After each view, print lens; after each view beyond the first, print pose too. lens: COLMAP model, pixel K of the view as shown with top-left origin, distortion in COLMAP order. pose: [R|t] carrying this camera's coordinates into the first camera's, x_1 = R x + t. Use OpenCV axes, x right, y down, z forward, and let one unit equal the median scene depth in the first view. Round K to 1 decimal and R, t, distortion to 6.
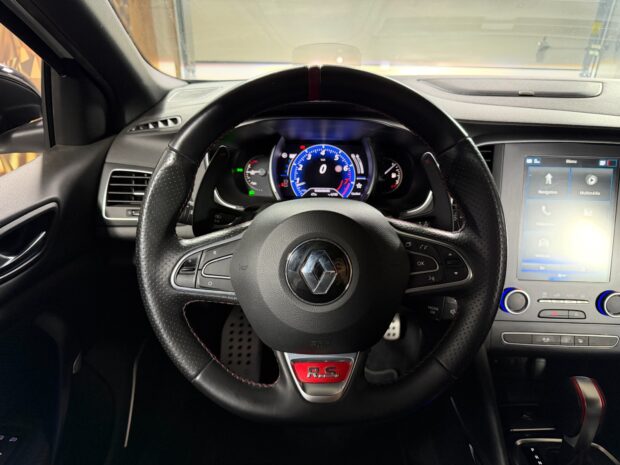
lens RADIAL K [[436.9, 0, 308.2], [0, 436.9, 236.7], [0, 0, 1]] dist [0.030979, -0.041627]
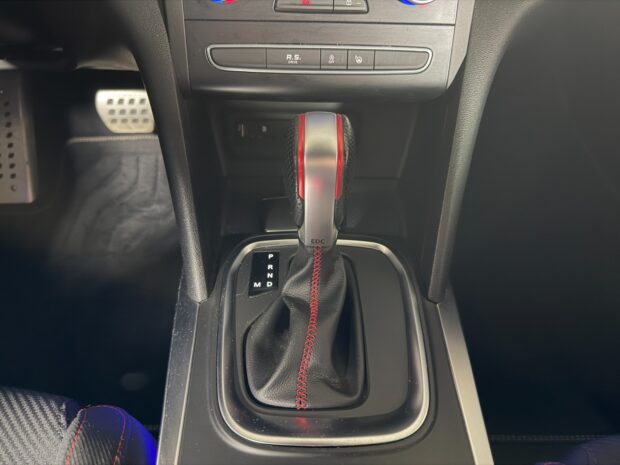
lens RADIAL K [[436.9, 0, 312.2], [0, 436.9, 235.4], [0, 0, 1]] dist [0.030979, -0.041627]
pose [[0.997152, -0.034987, 0.066815, 0.537771], [0.011871, 0.947661, 0.319056, 0.275973], [-0.074481, -0.317354, 0.945378, 0.453037]]
